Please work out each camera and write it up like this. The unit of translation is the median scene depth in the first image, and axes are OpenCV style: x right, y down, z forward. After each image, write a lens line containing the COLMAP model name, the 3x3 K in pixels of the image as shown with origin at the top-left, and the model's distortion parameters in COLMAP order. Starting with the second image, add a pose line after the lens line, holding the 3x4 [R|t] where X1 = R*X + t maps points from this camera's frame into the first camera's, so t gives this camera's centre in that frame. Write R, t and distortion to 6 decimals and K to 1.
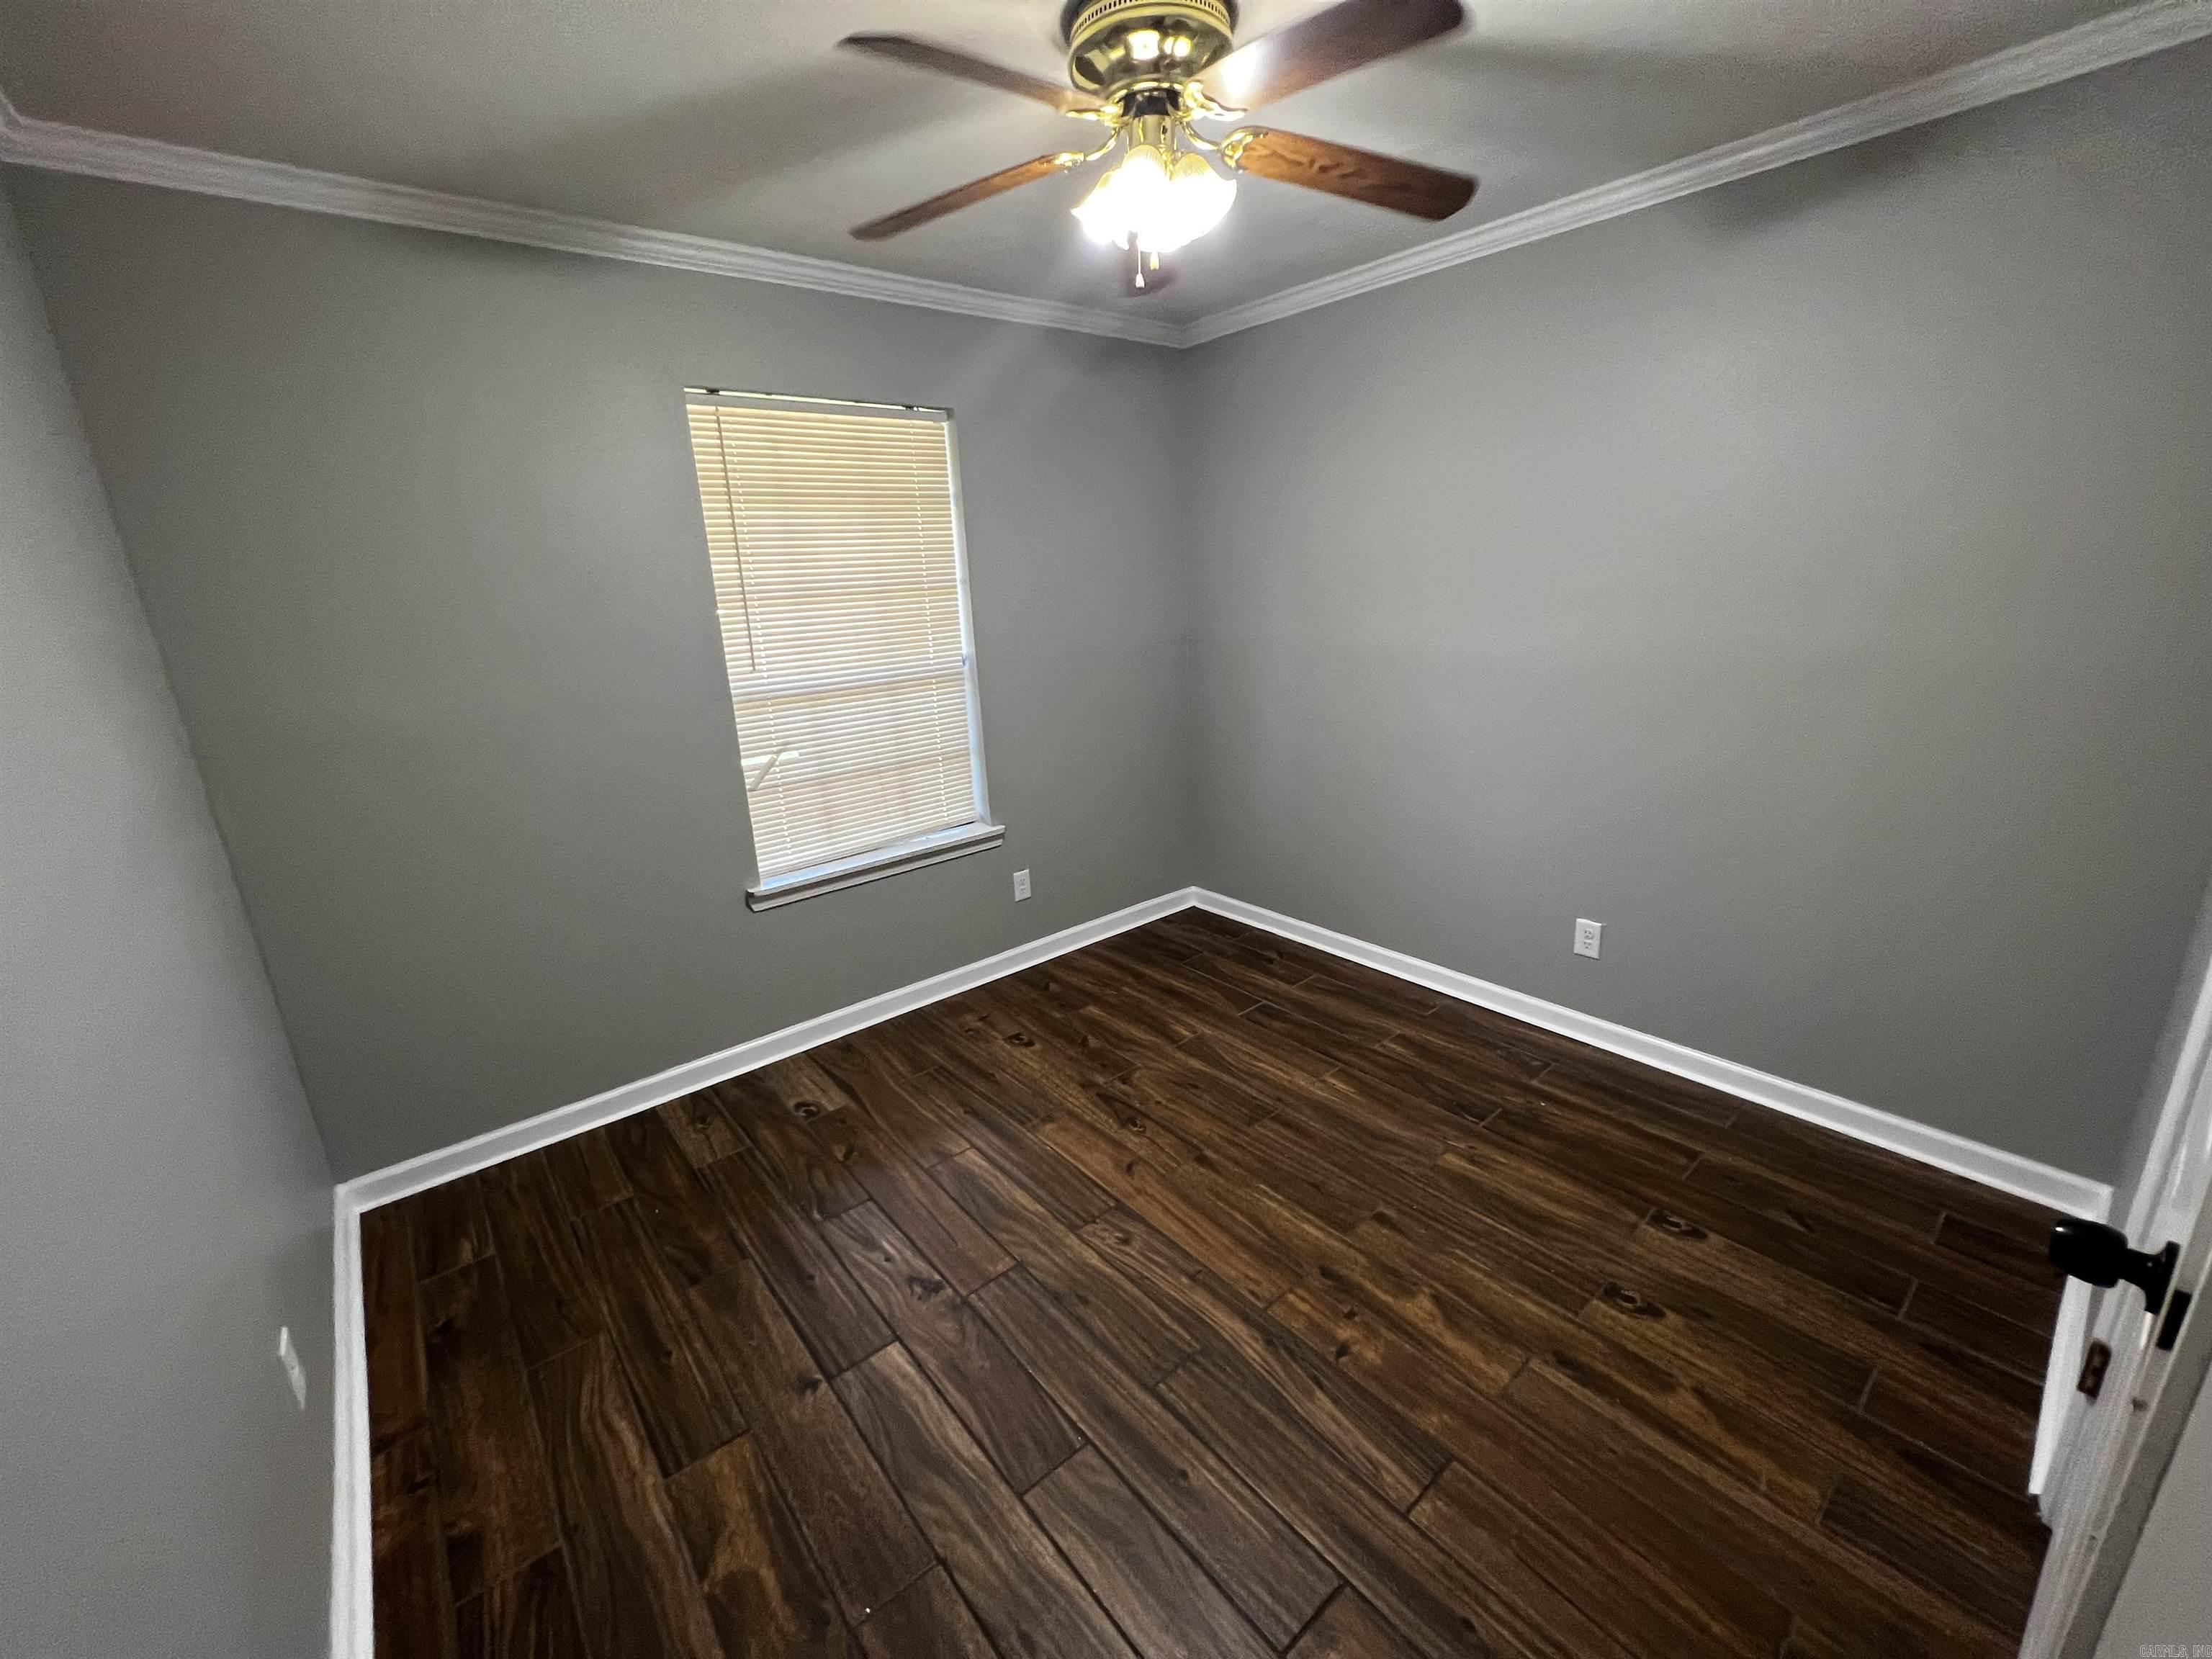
lens RADIAL K [[890.2, 0, 1113.3], [0, 890.2, 831.0], [0, 0, 1]] dist [-0.000095, -0.000284]
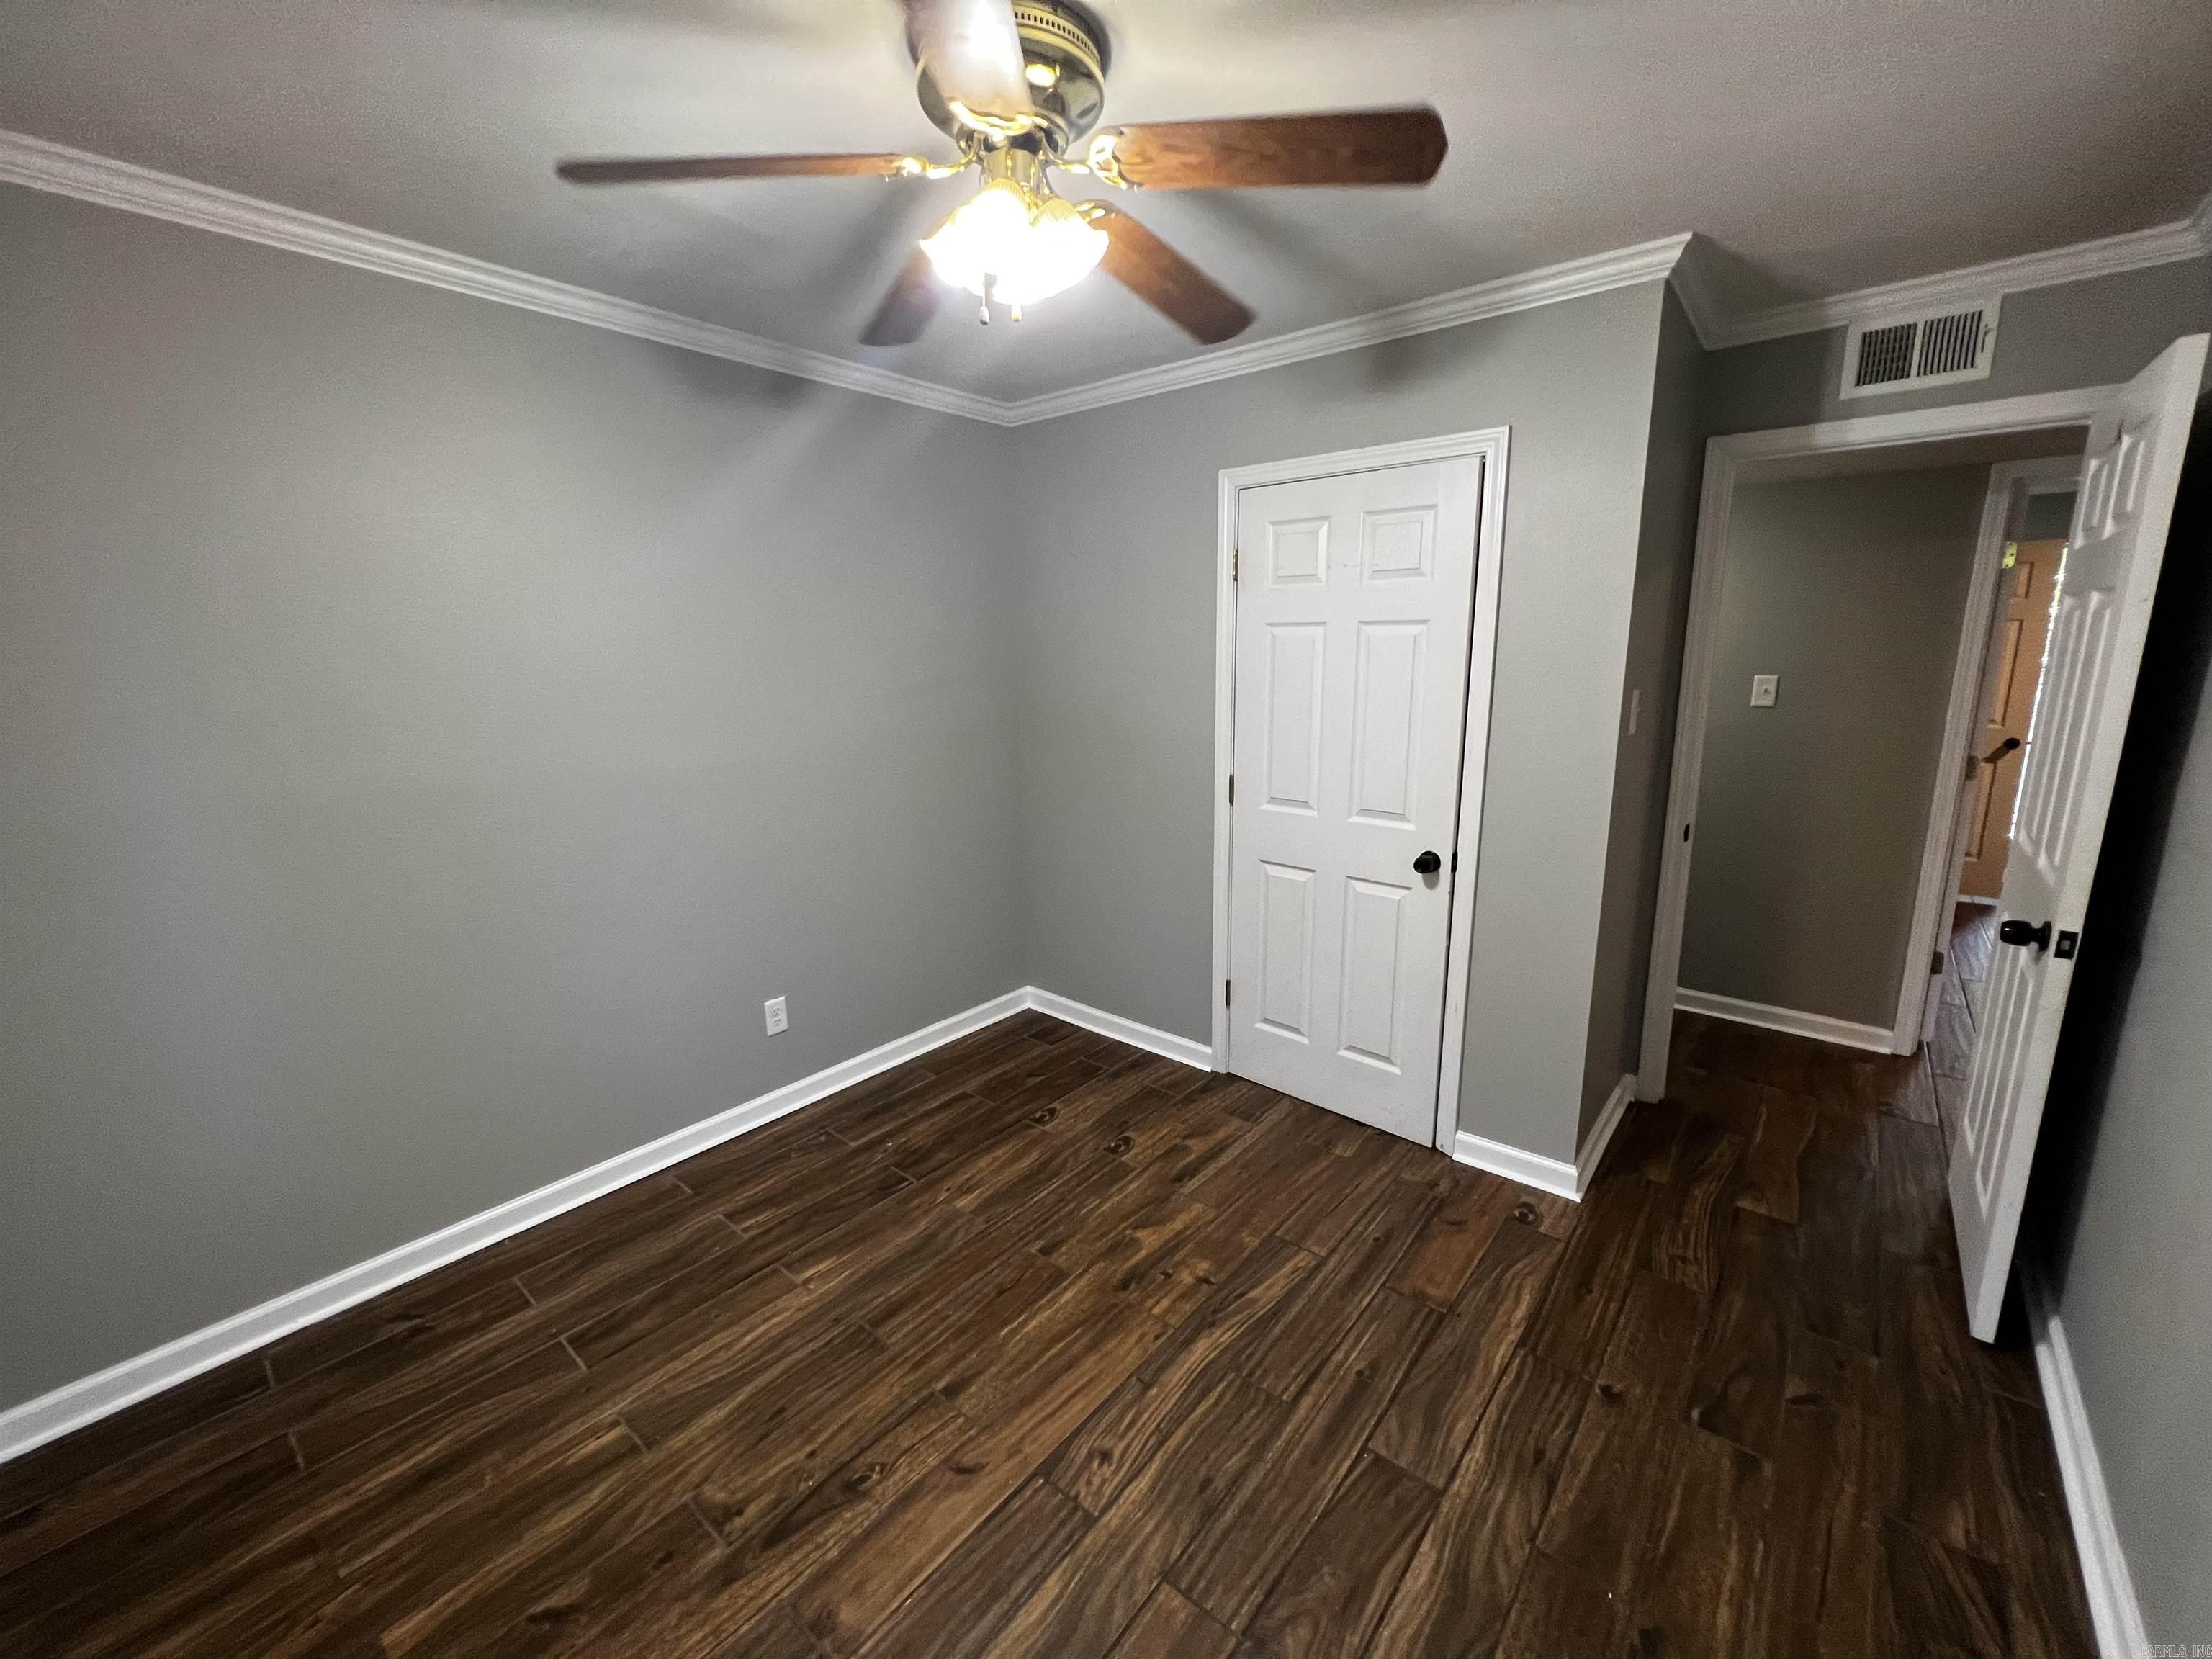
lens RADIAL K [[890.2, 0, 1113.0], [0, 890.2, 823.9], [0, 0, 1]] dist [-0.000095, -0.000284]
pose [[-0.174838, -0.149793, 0.973136, -0.714666], [0.294862, 0.935032, 0.196904, -0.246091], [-0.939408, 0.321367, -0.119310, 0.929430]]
